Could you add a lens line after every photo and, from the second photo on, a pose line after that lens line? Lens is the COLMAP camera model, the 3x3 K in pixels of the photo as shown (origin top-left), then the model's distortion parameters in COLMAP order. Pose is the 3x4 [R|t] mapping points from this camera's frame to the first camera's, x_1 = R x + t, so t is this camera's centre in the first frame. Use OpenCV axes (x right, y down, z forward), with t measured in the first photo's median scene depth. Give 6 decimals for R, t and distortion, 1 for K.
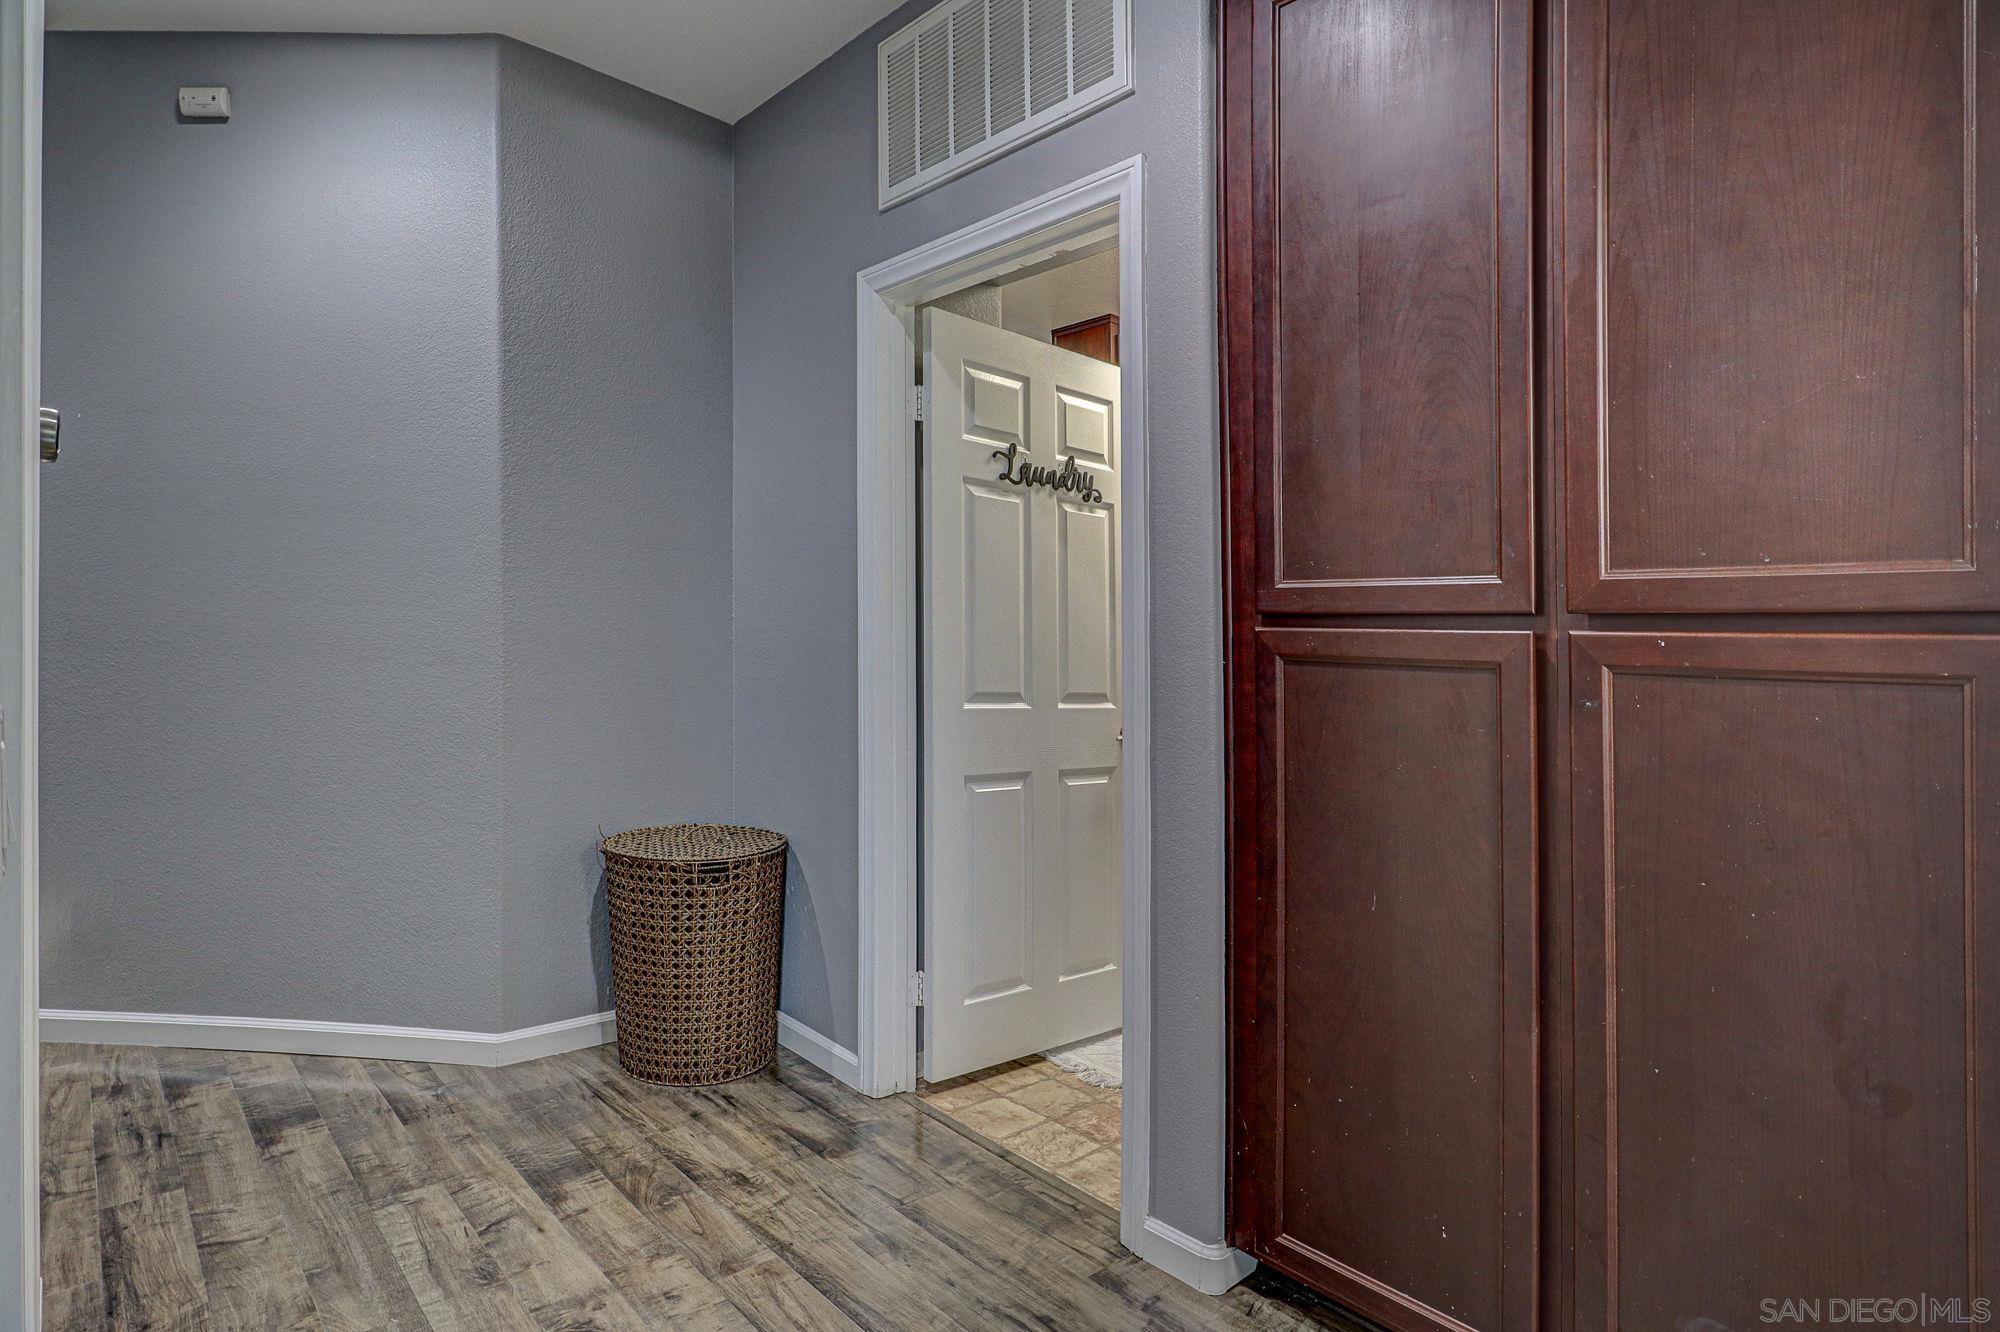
lens RADIAL K [[1024.1, 0, 1042.2], [0, 1024.1, 643.0], [0, 0, 1]] dist [0.002075, -0.002225]
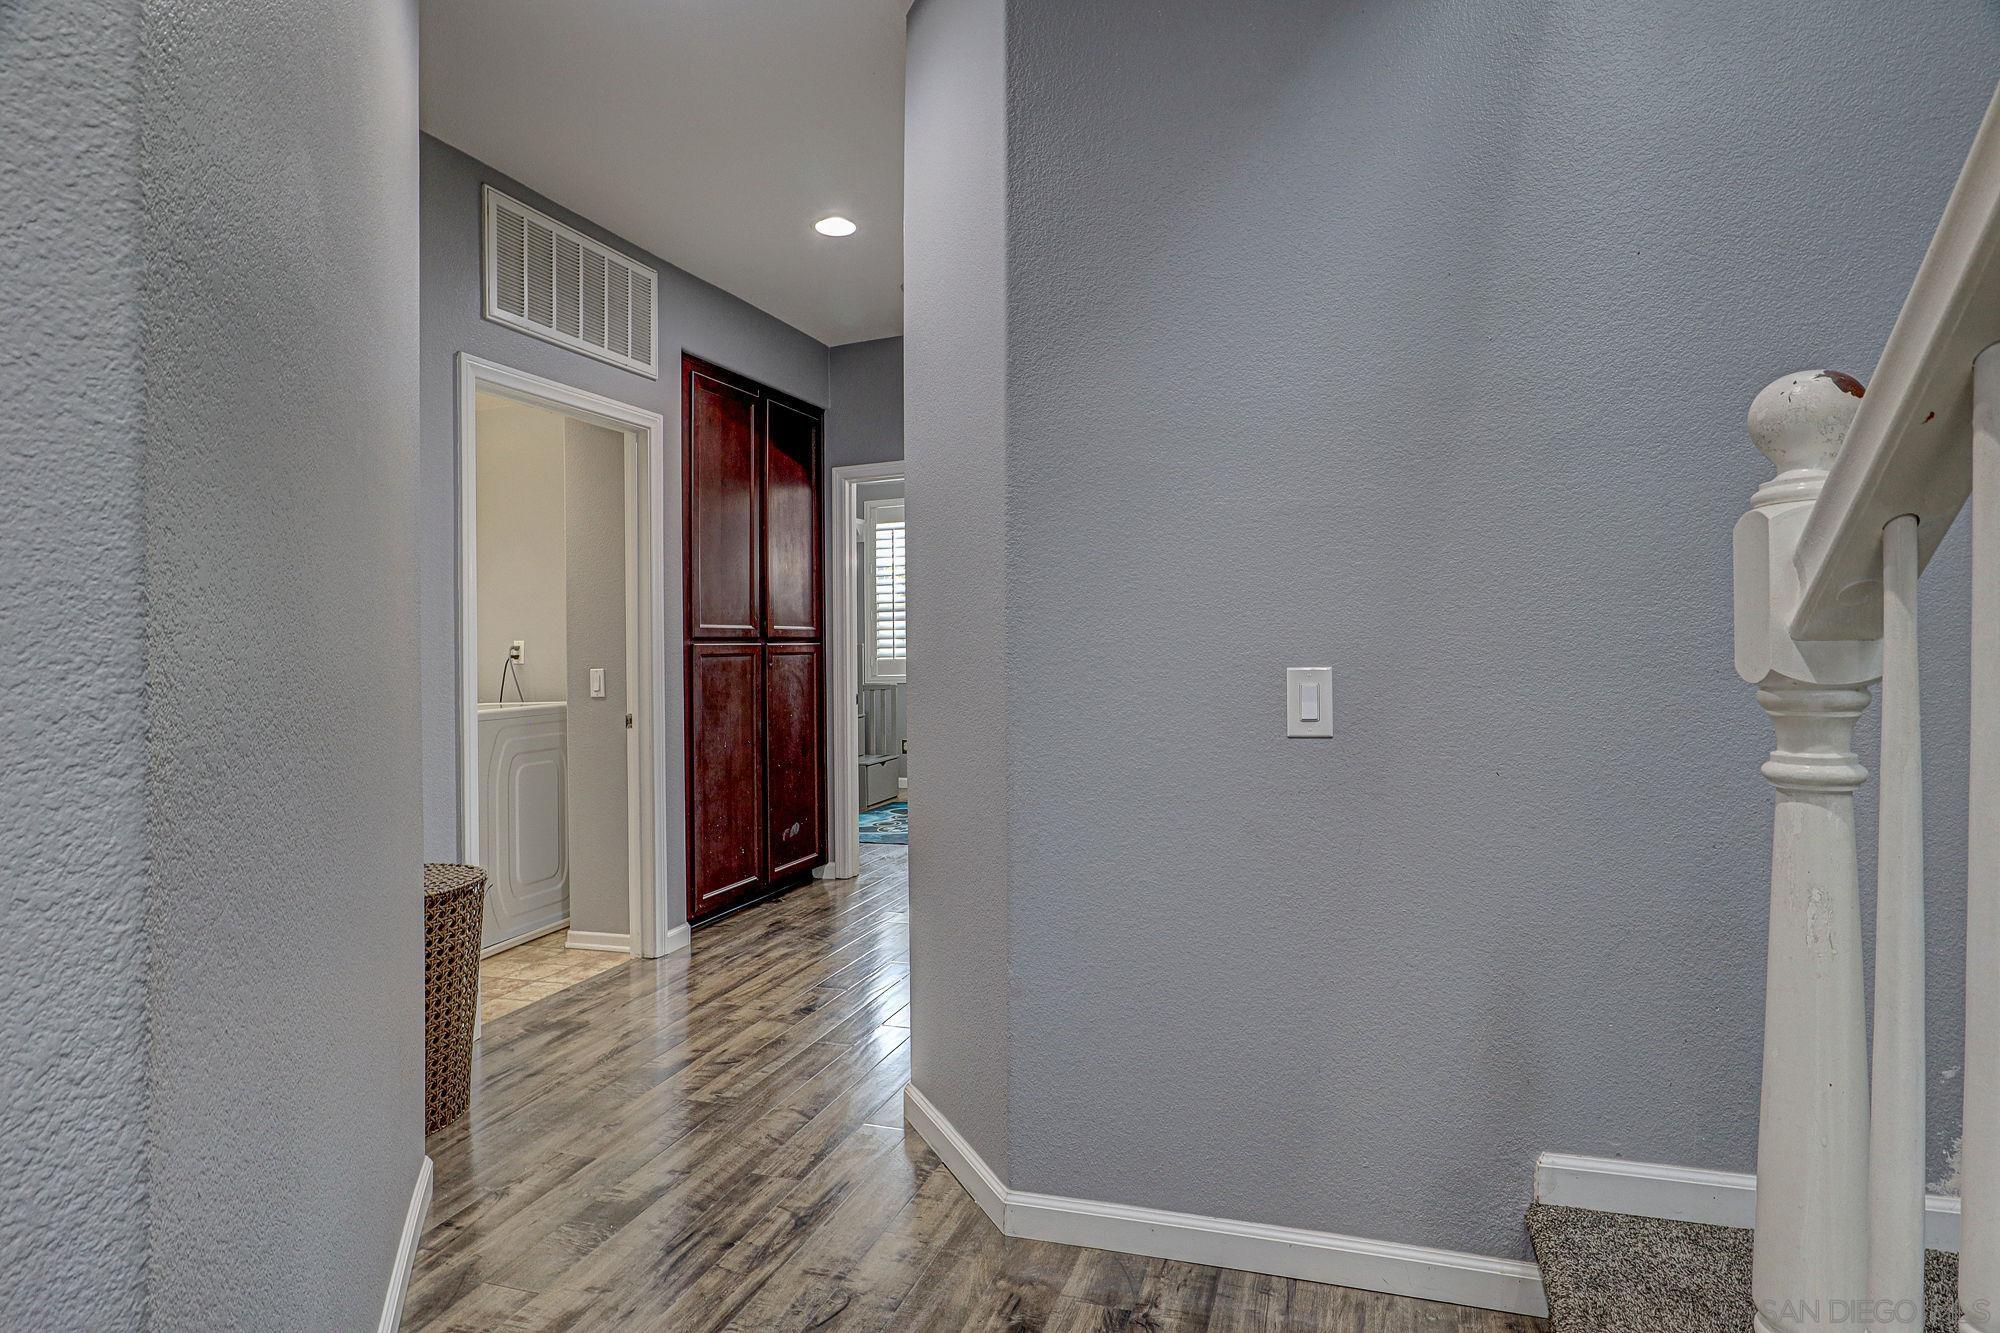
lens RADIAL K [[1024.1, 0, 999.1], [0, 1024.1, 655.6], [0, 0, 1]] dist [0.002075, -0.002225]
pose [[-0.436259, -0.033157, 0.899210, -1.823572], [0.009698, 0.999090, 0.041545, -0.066863], [-0.899769, 0.026845, -0.435540, 1.156674]]
